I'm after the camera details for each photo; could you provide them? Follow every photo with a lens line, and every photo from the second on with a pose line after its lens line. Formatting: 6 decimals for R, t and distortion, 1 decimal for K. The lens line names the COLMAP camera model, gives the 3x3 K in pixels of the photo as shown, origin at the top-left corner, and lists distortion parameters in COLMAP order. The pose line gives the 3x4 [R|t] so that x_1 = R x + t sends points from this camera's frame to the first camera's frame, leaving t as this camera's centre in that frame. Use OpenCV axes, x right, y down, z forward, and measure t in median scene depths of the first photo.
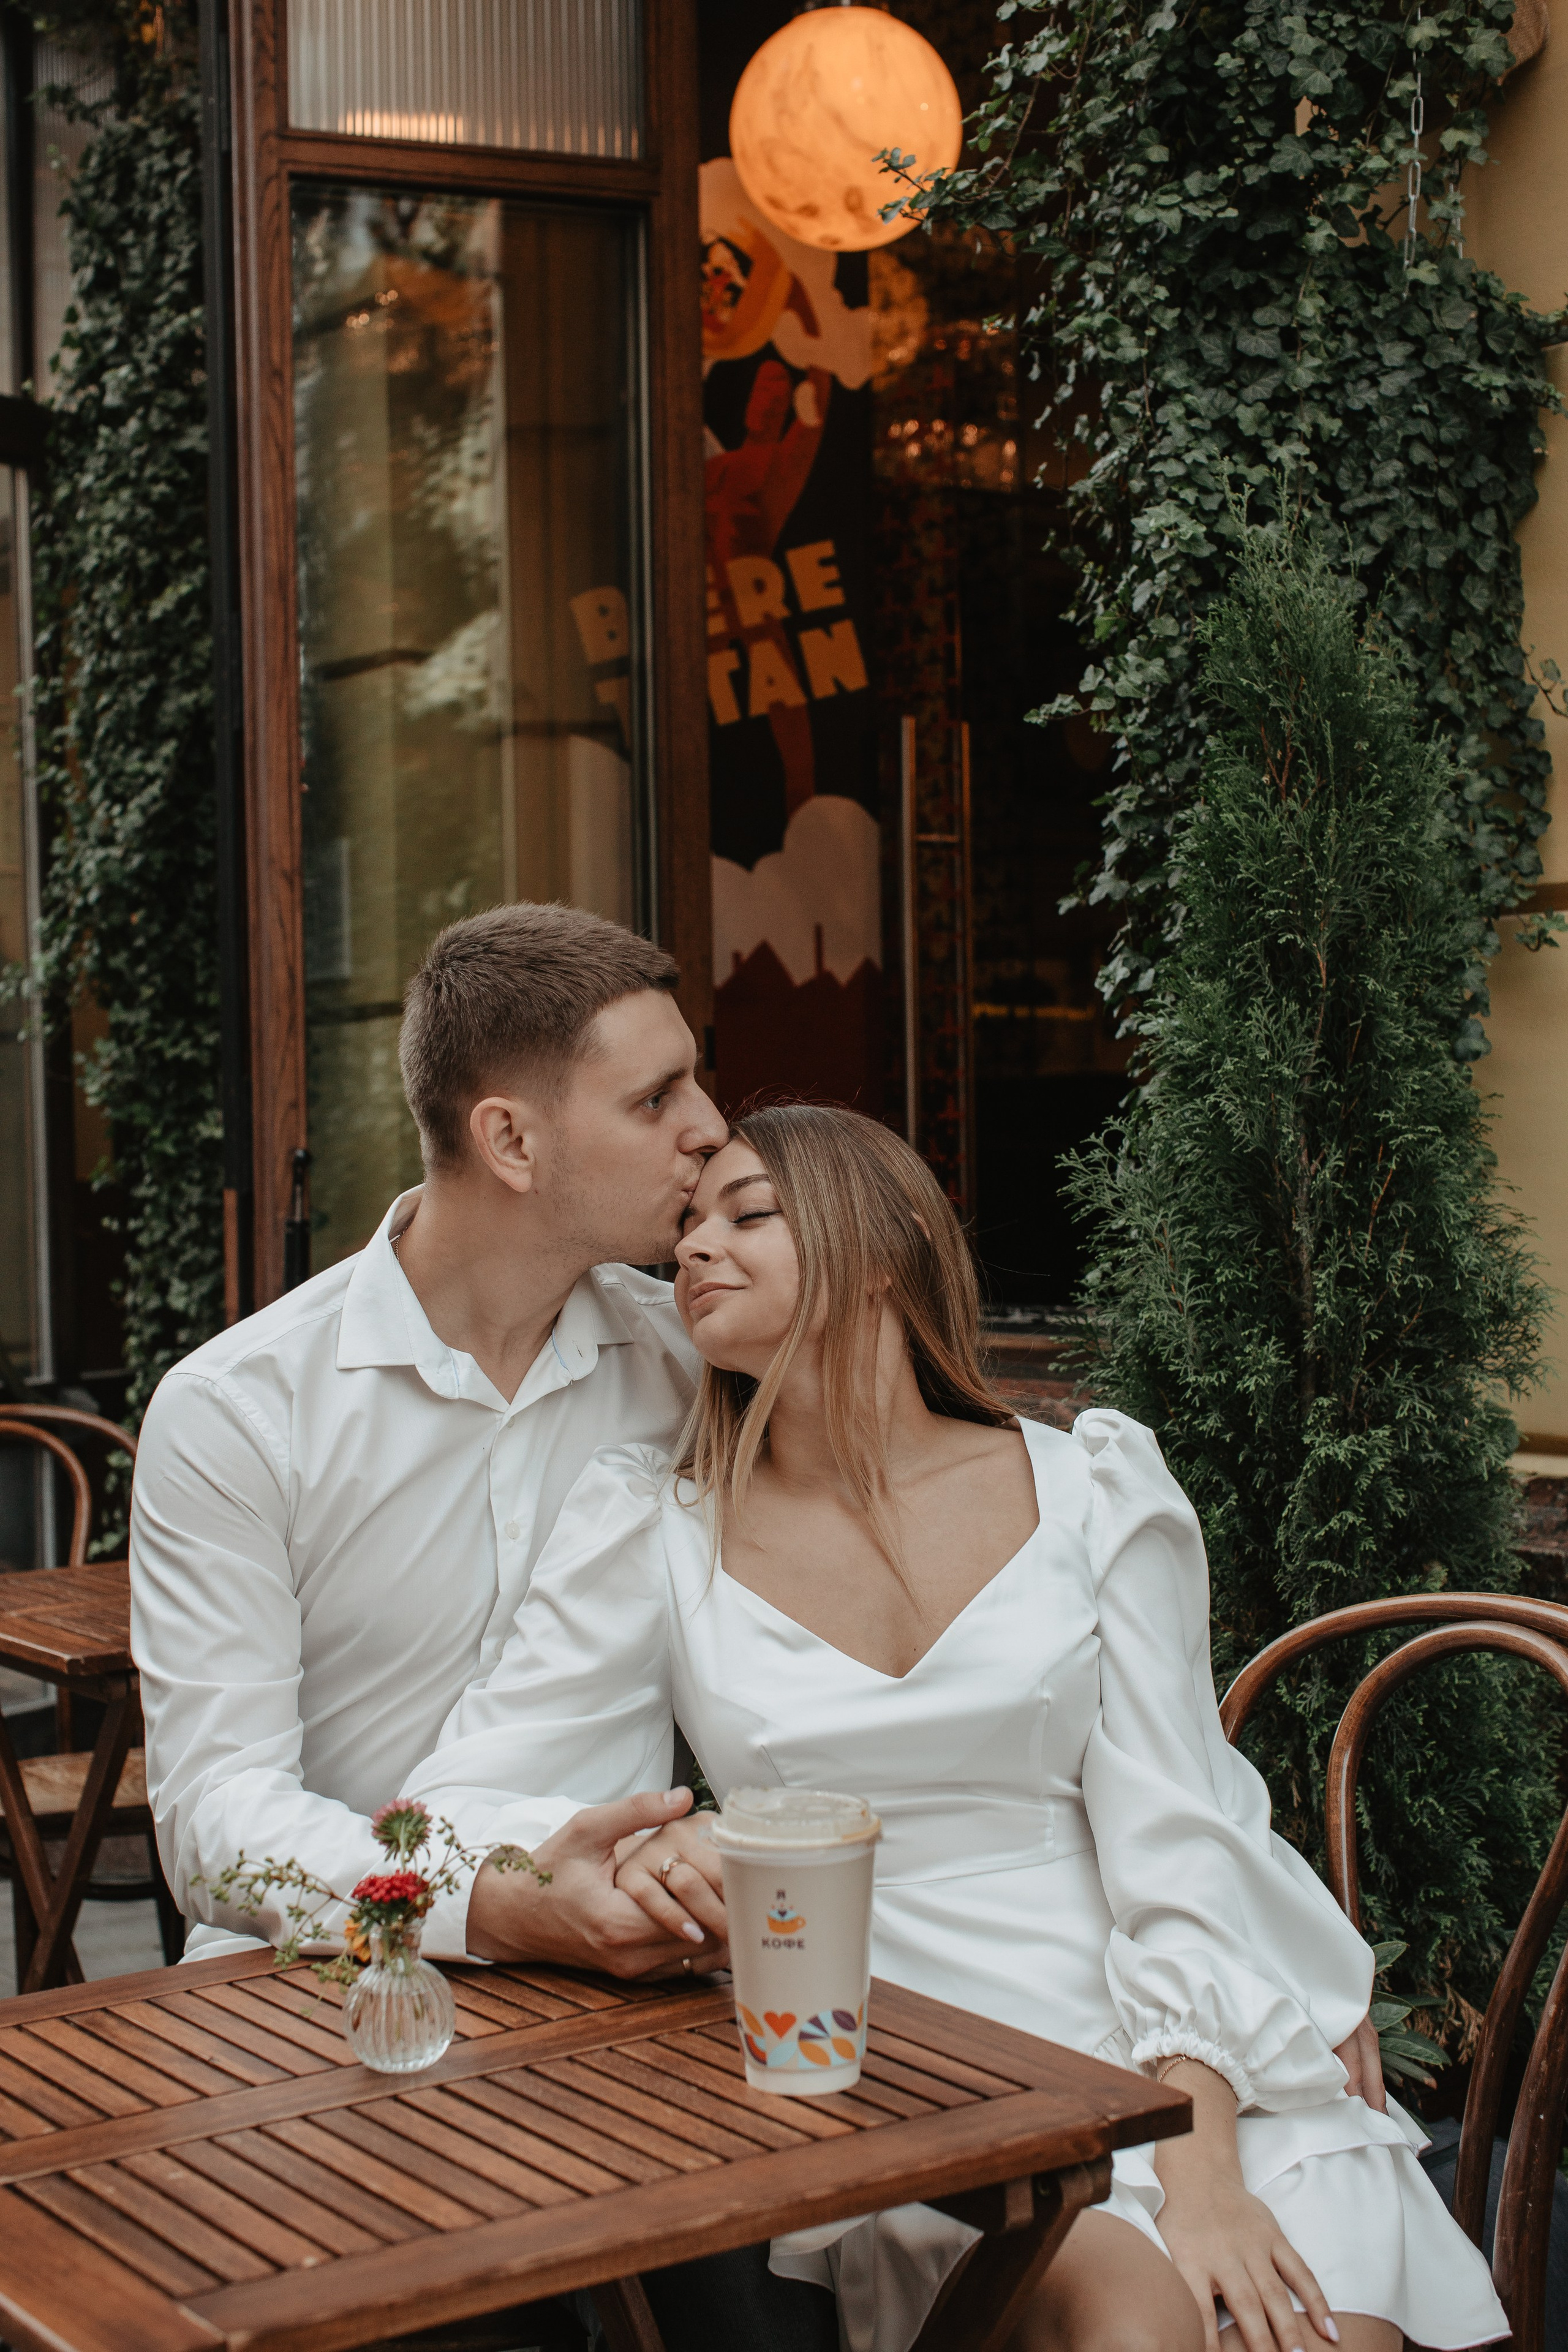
lens RADIAL K [[3357.9, 0, 786.7], [0, 3357.9, 1144.0], [0, 0, 1]] dist [0.017625, -0.076096]
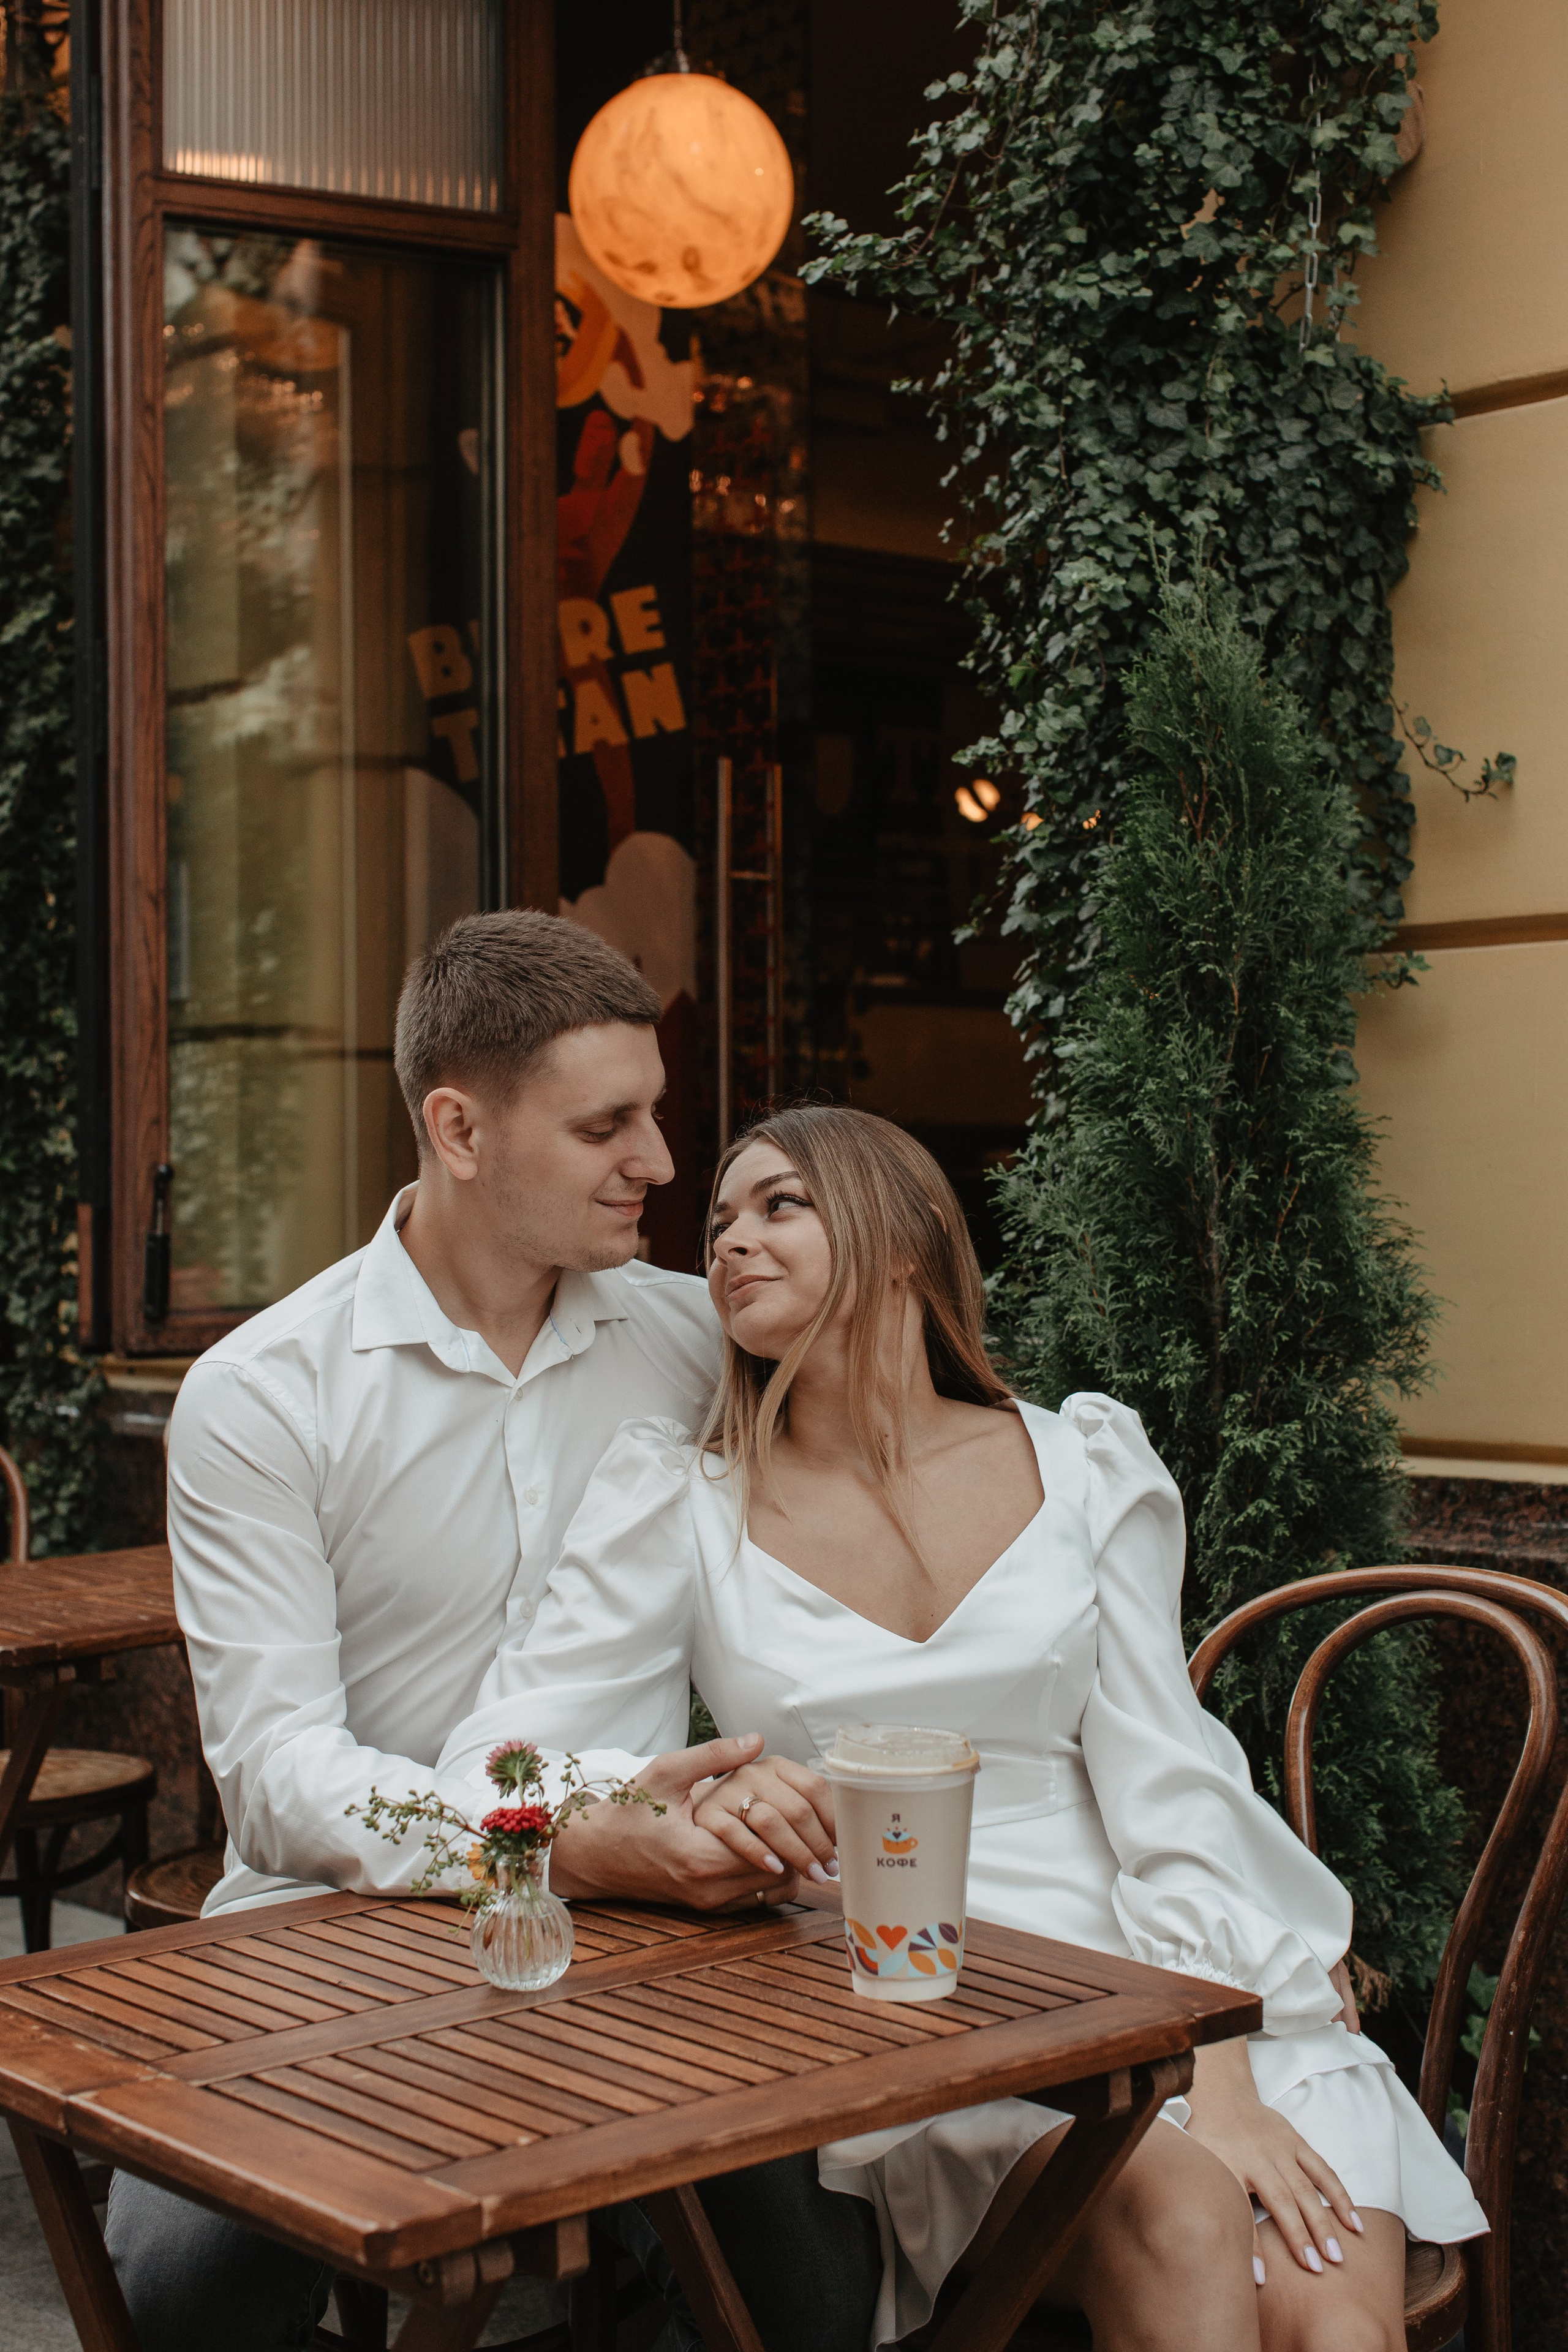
lens RADIAL K [[3357.9, 0, 786.7], [0, 3357.9, 1144.0], [0, 0, 1]] dist [0.017625, -0.076096]
pose [[0.994643, 0.012927, 0.102563, -0.087330], [-0.011495, 0.999828, -0.014539, 0.011379], [-0.102733, 0.013282, 0.994620, -0.051544]]
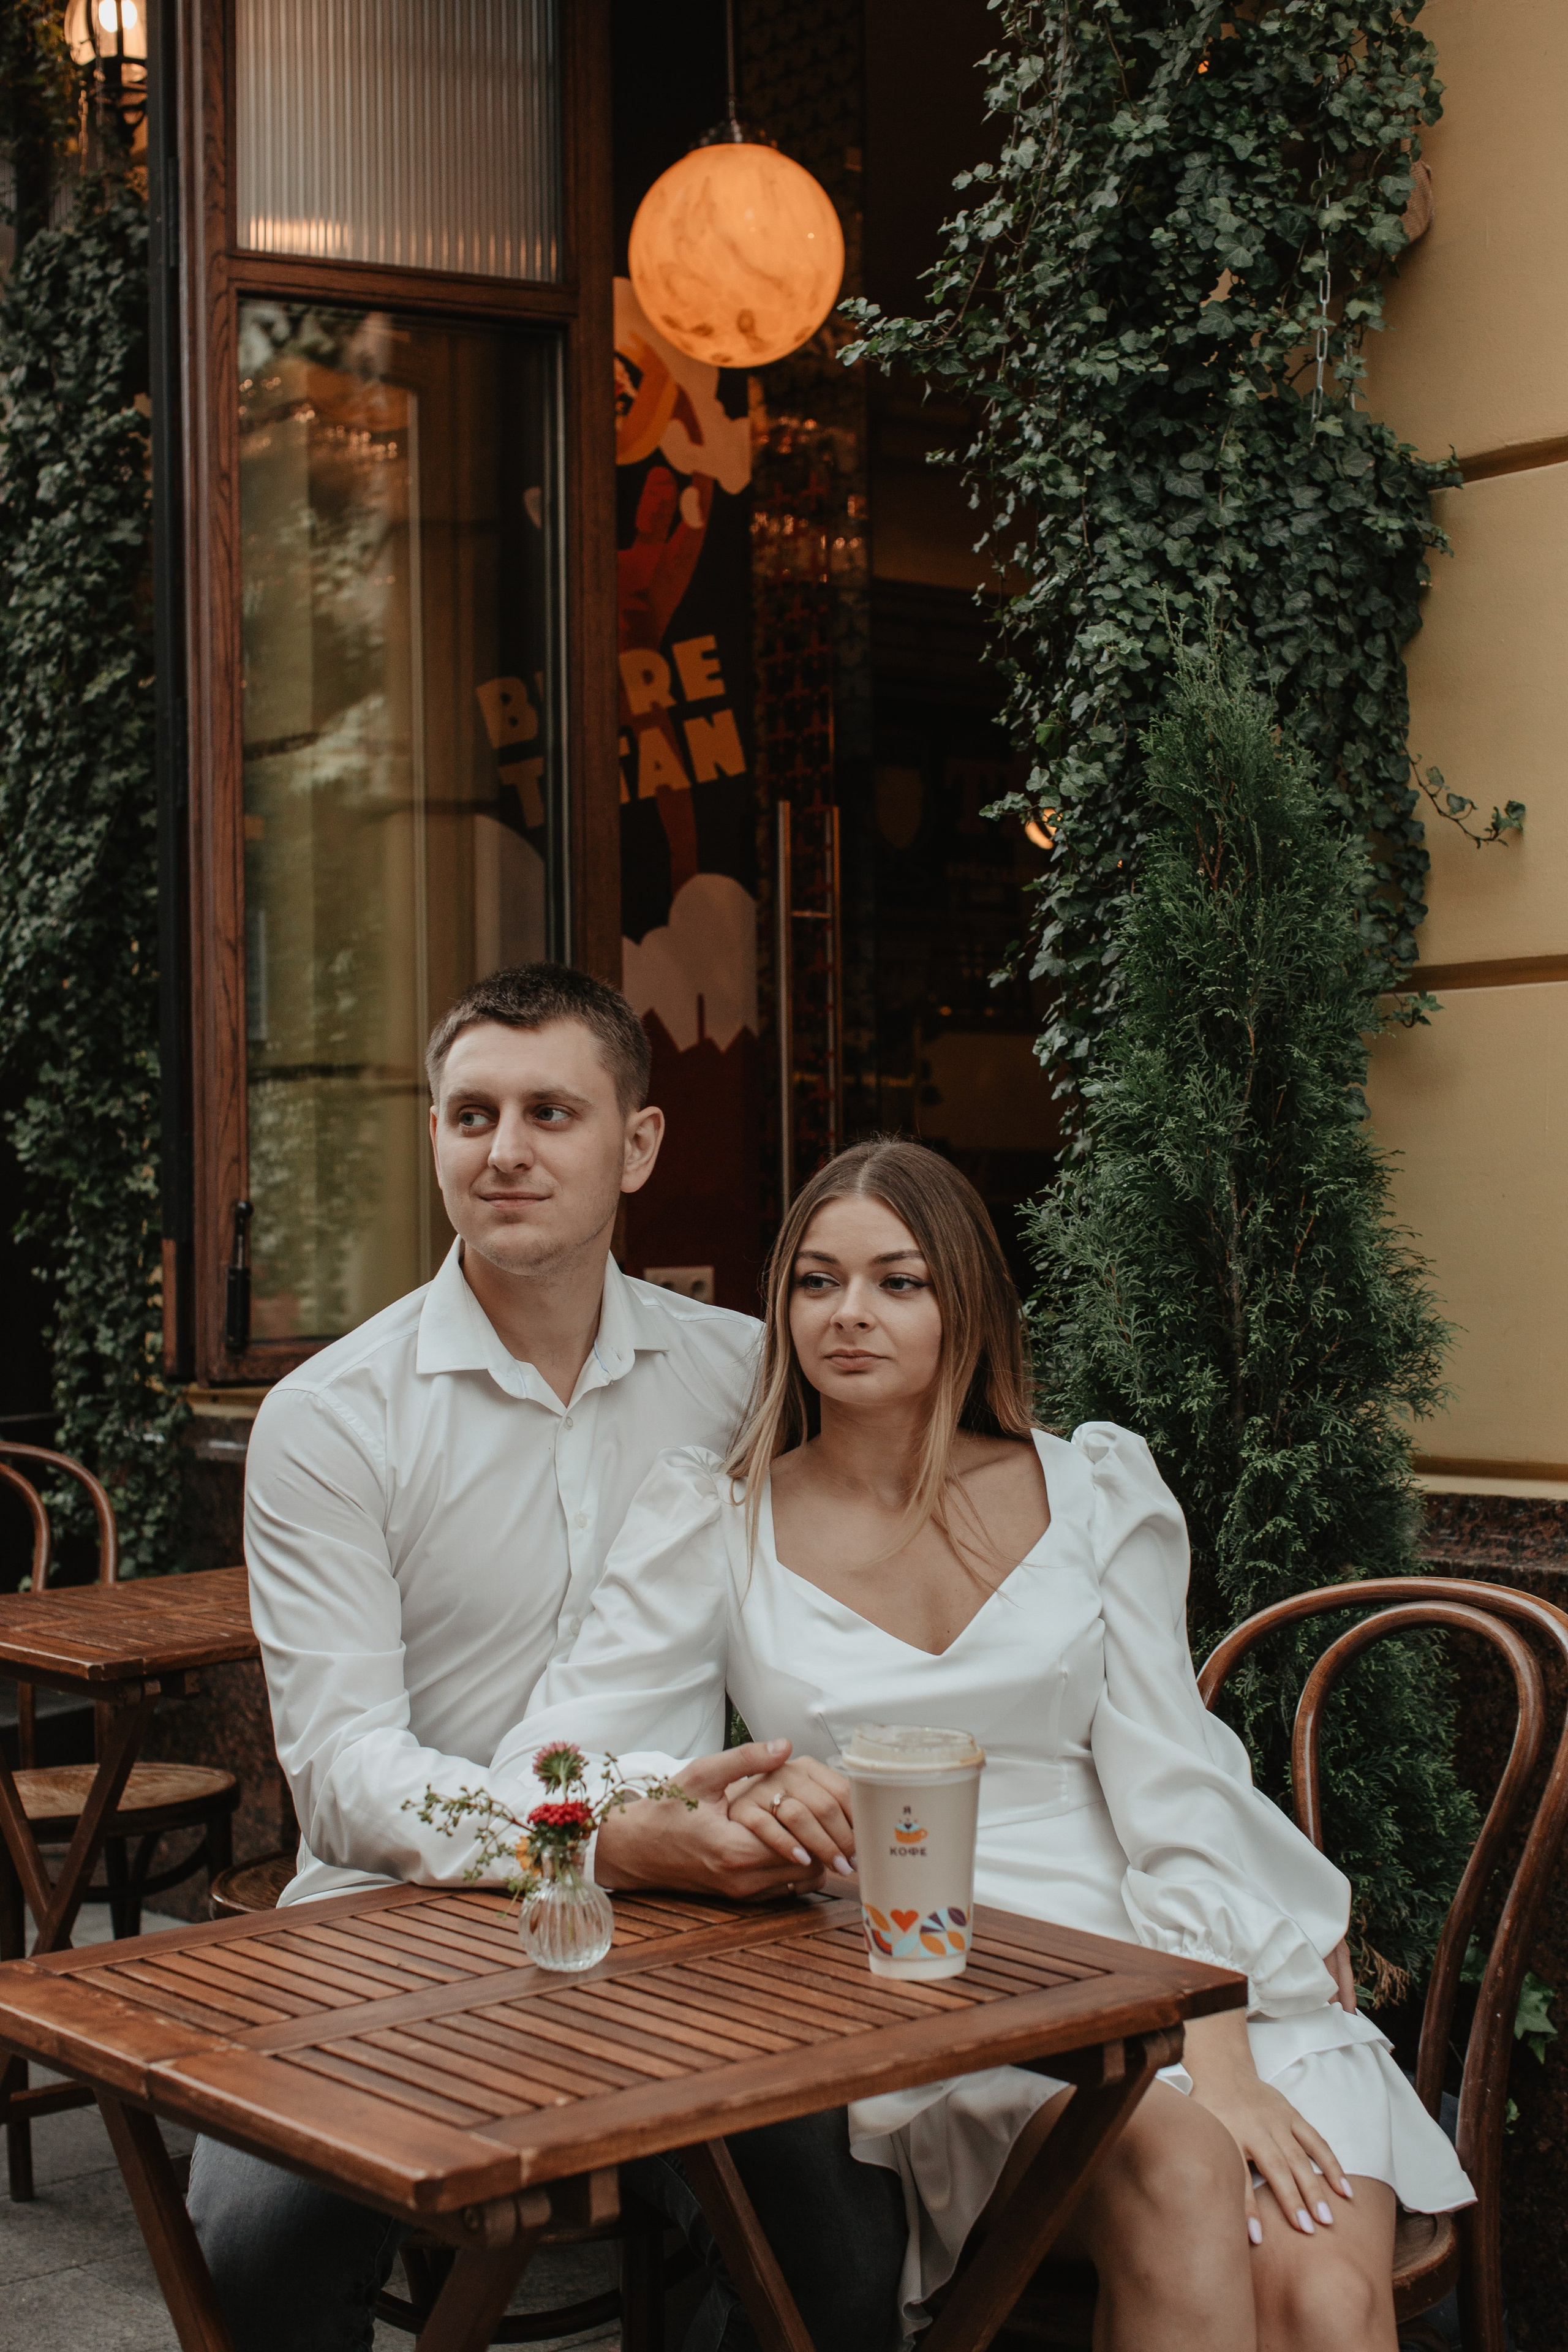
lens RADIAL K [[3357.9, 0, 786.7], [0, 3357.9, 1144.0], [0, 0, 1]] dist [0.017625, -0.076096]
pose [[0.997023, 0.005317, 0.076921, -0.078514], [-0.003725, 0.999776, -0.020817, 0.006955], [-0.077014, 0.020469, 0.996820, -0.108403]]
